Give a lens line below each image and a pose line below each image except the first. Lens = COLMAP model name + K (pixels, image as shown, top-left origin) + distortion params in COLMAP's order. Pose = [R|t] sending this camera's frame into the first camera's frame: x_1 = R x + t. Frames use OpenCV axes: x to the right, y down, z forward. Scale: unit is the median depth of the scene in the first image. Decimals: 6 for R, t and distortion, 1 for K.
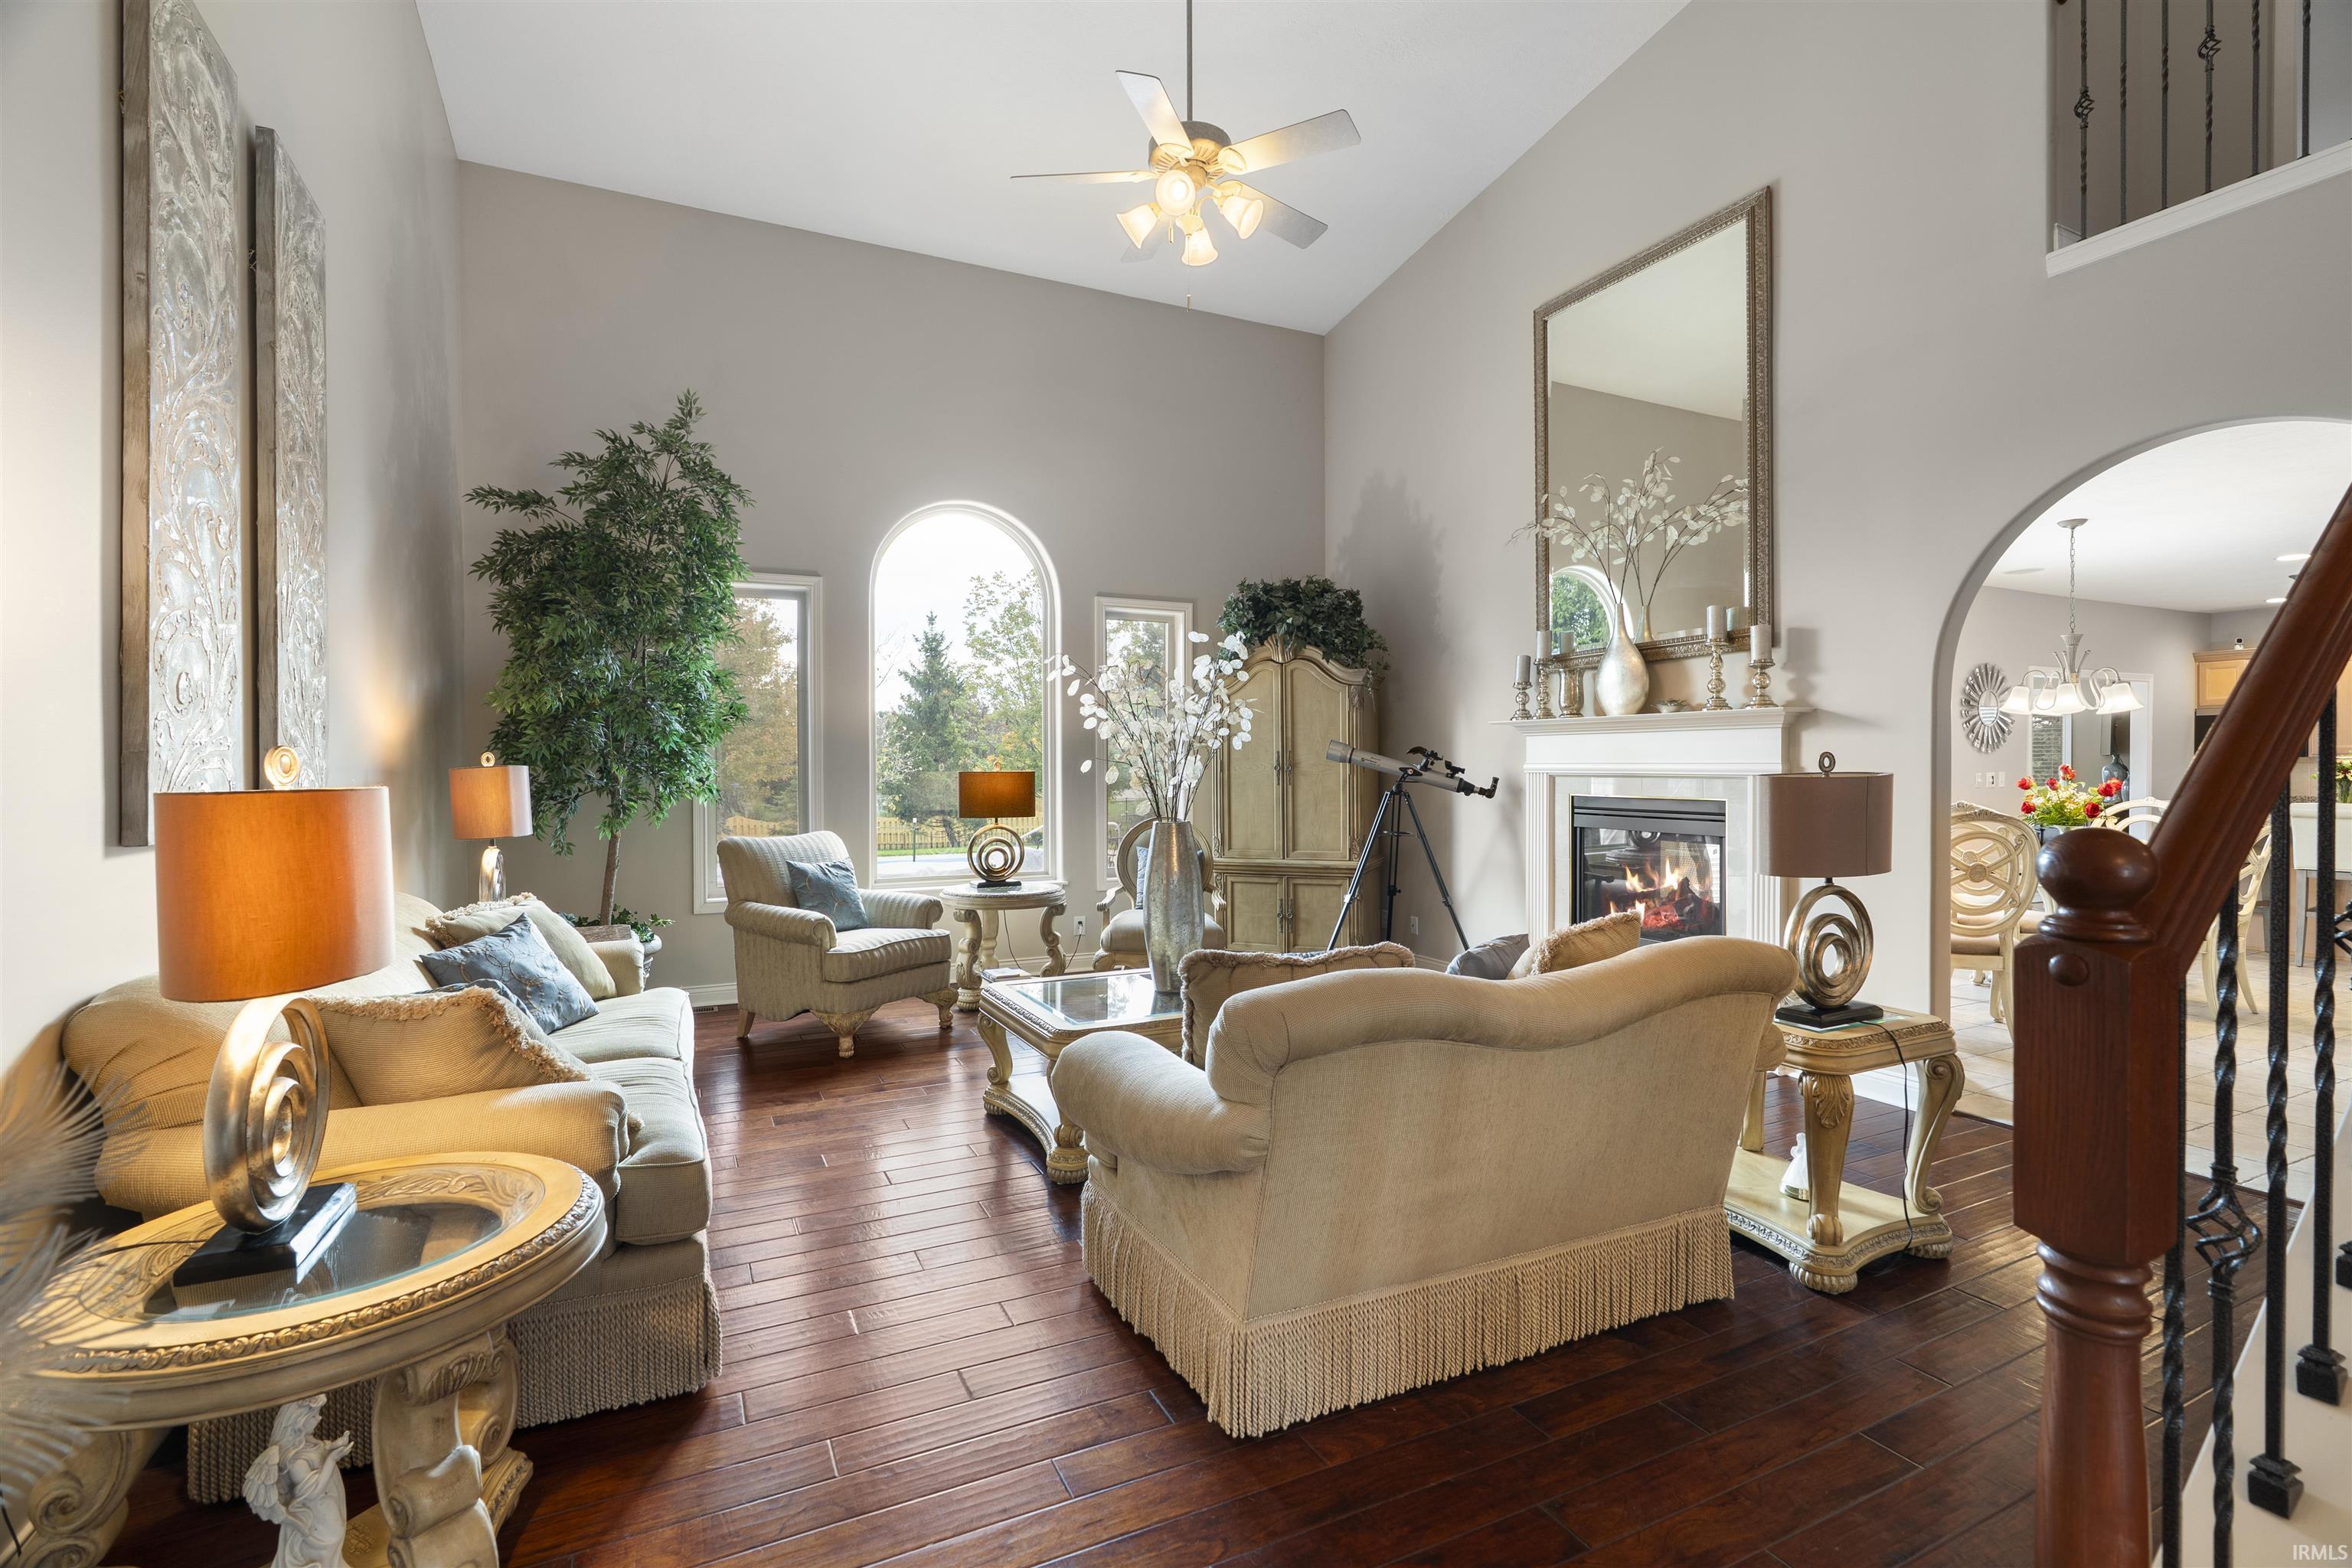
lens RADIAL K [[1059.0, 0, 1176.0], [0, 1059.0, 784.0], [0, 0, 1]] dist [0.002043, -0.000059]
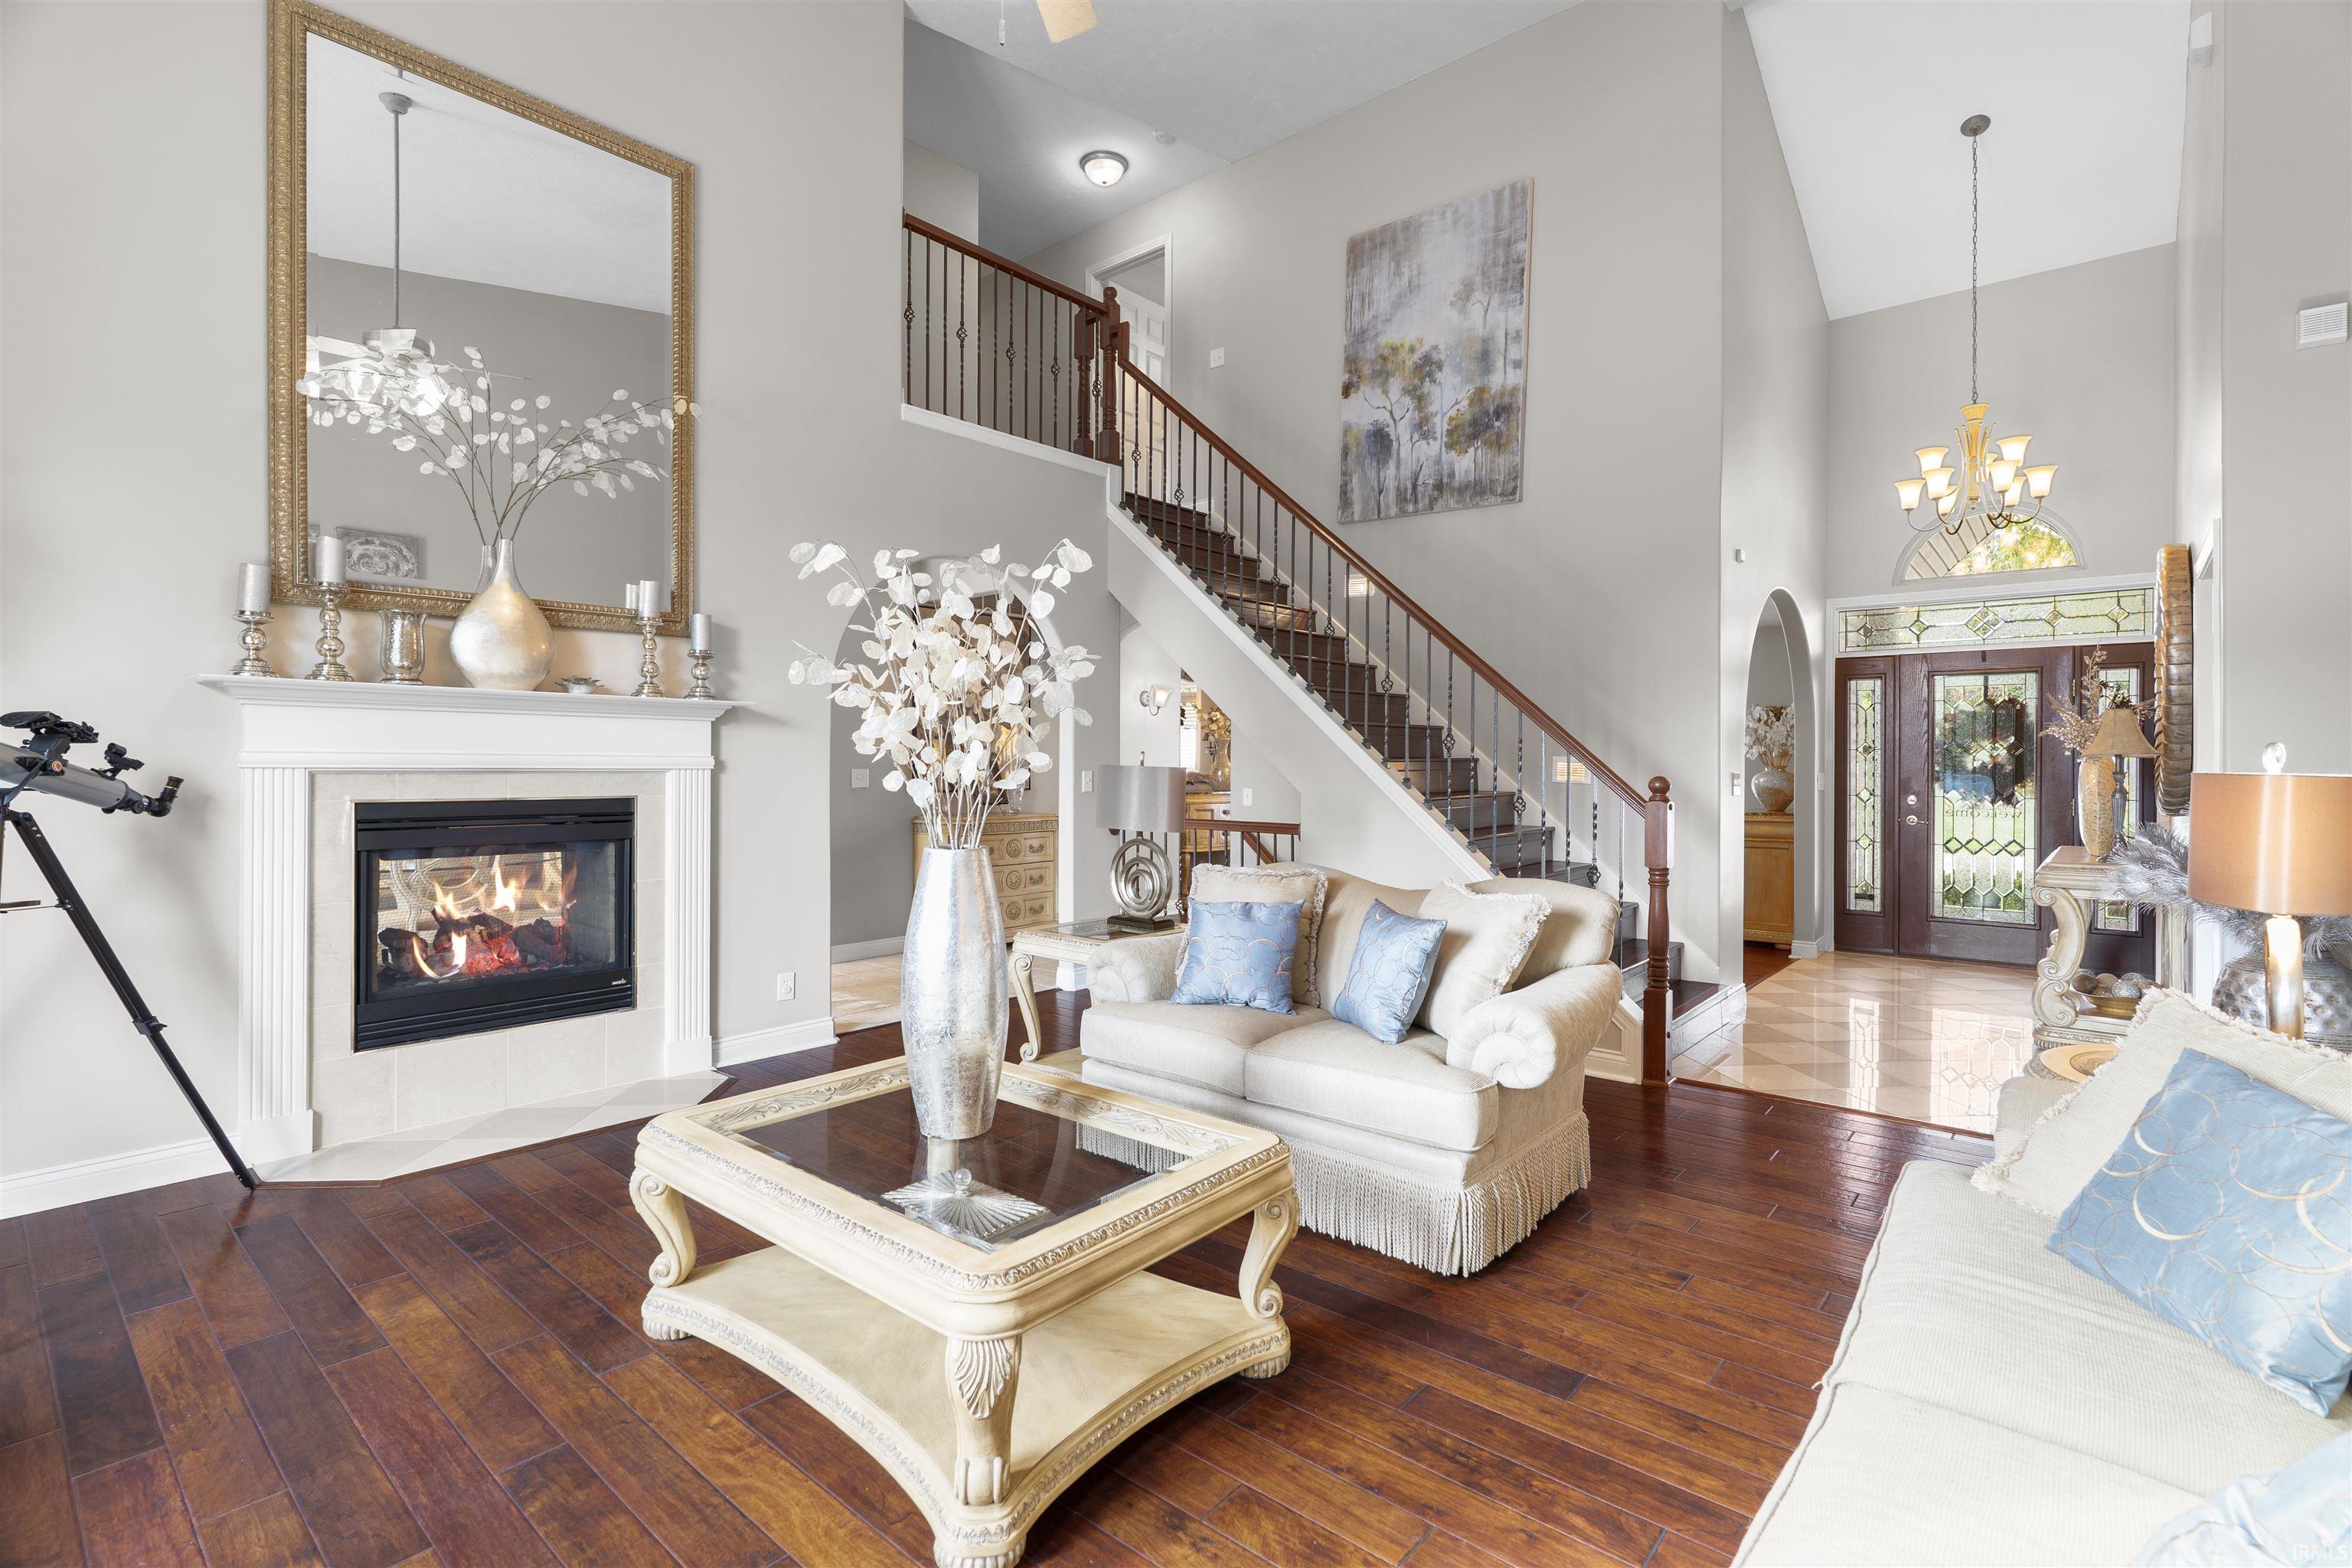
lens RADIAL K [[1059.0, 0, 1176.0], [0, 1059.0, 784.0], [0, 0, 1]] dist [0.002043, -0.000059]
pose [[-0.389071, -0.015247, 0.921082, -0.479119], [0.014569, 0.999636, 0.022702, -0.009008], [-0.921092, 0.022252, -0.388707, 0.902892]]
